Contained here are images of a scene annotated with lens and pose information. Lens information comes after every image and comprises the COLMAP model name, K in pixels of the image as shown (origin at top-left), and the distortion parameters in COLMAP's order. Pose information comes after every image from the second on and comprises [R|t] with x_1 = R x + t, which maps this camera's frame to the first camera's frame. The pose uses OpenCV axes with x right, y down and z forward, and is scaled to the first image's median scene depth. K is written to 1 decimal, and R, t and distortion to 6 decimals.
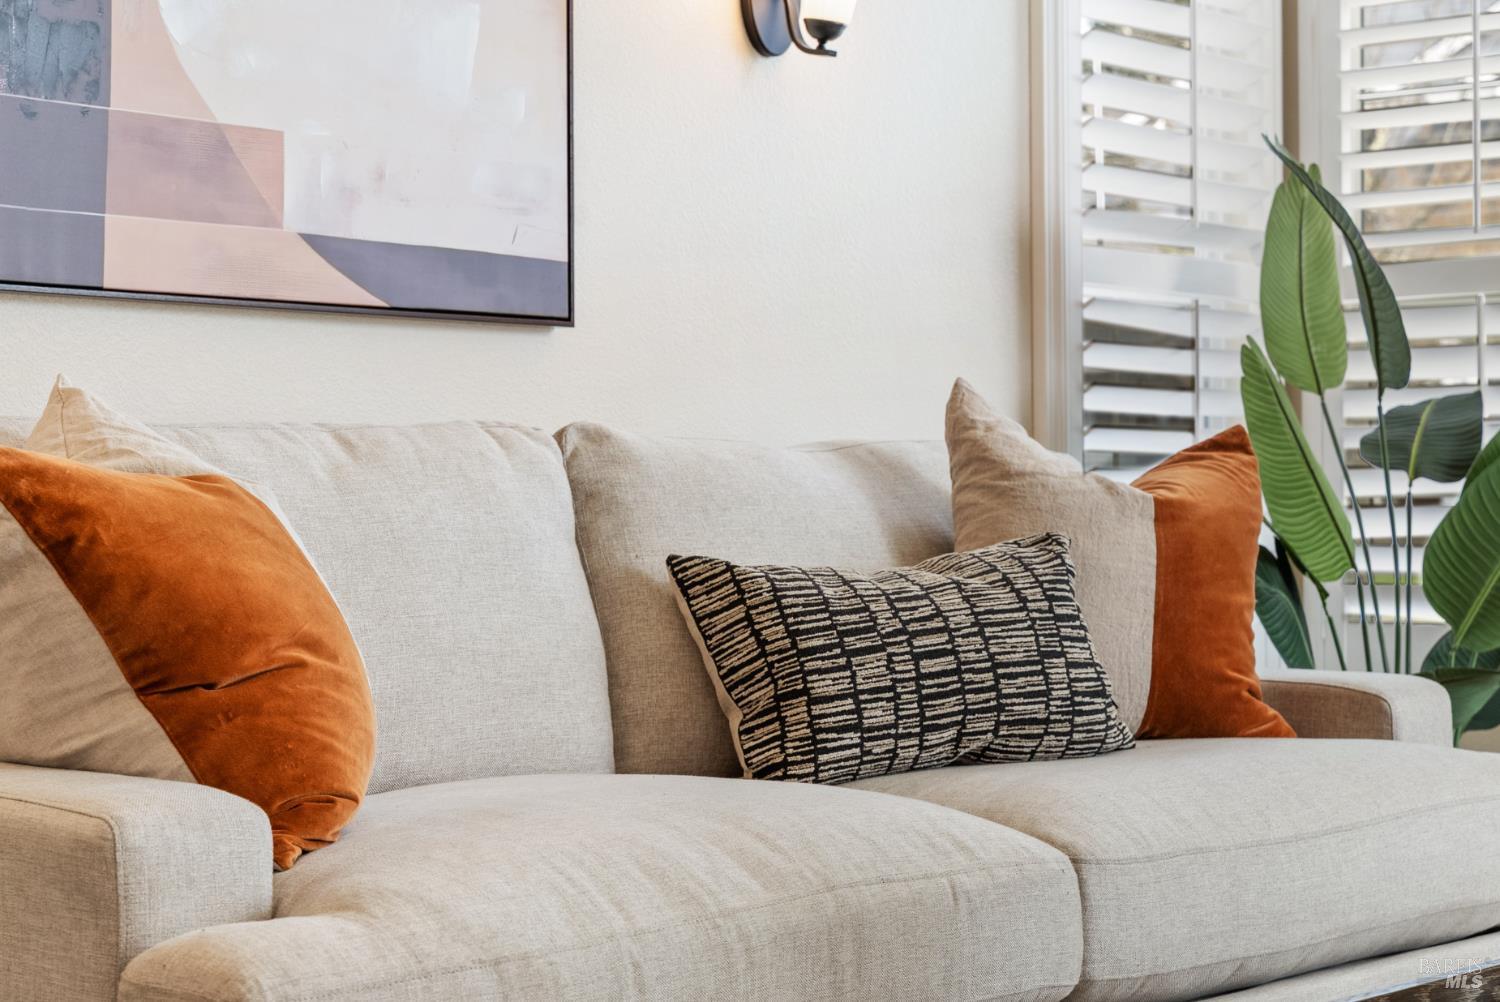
lens RADIAL K [[2956.8, 0, 750.2], [0, 2956.8, 501.3], [0, 0, 1]] dist [-0.007903, 0.000000]
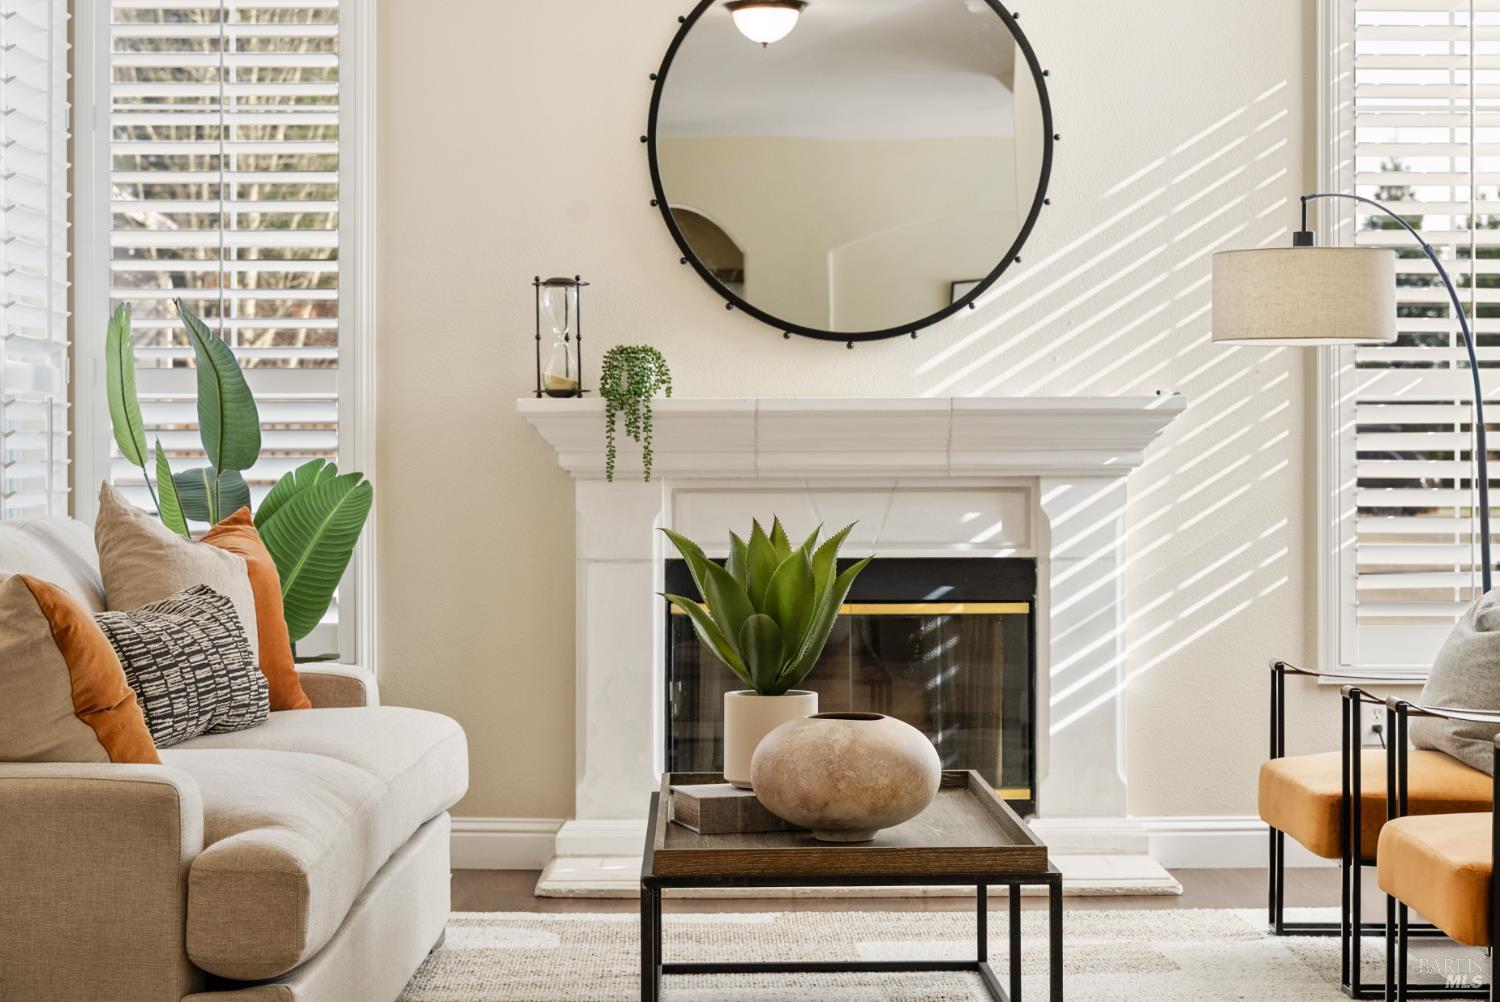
lens RADIAL K [[3004.0, 0, 751.9], [0, 3004.0, 492.5], [0, 0, 1]] dist [0.031169, 0.000000]
pose [[0.757457, -0.003282, 0.652877, -0.774532], [-0.007796, 0.999871, 0.014071, -0.067786], [-0.652839, -0.015748, 0.757333, -0.424552]]
